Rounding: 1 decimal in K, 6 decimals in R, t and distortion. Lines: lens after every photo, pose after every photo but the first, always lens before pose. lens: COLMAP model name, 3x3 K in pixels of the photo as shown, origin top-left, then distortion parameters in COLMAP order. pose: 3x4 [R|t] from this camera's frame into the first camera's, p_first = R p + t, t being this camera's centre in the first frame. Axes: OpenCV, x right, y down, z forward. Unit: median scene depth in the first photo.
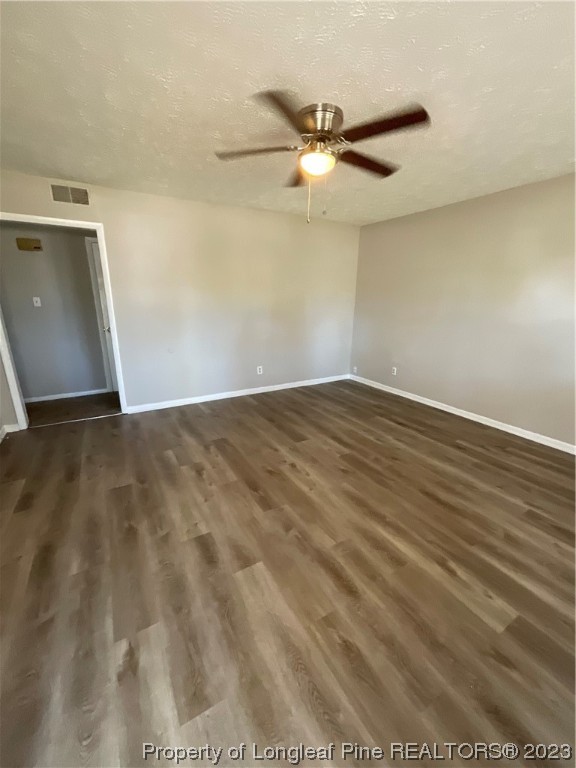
lens RADIAL K [[307.8, 0, 288.0], [0, 307.8, 384.0], [0, 0, 1]] dist [0.001544, 0.000438]
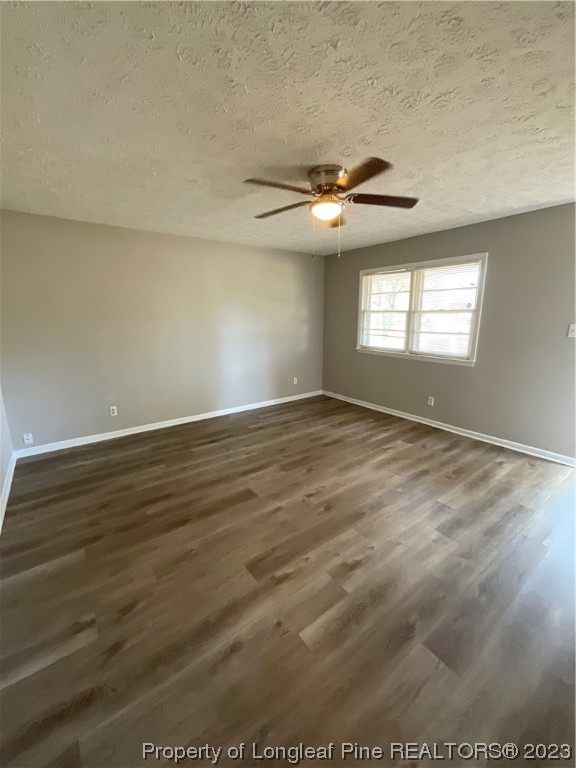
lens RADIAL K [[307.8, 0, 288.0], [0, 307.8, 384.0], [0, 0, 1]] dist [0.001544, 0.000438]
pose [[-0.099324, -0.231776, 0.967685, -0.831601], [0.276823, 0.927667, 0.250604, -0.324006], [-0.955774, 0.292768, -0.027979, 0.980549]]
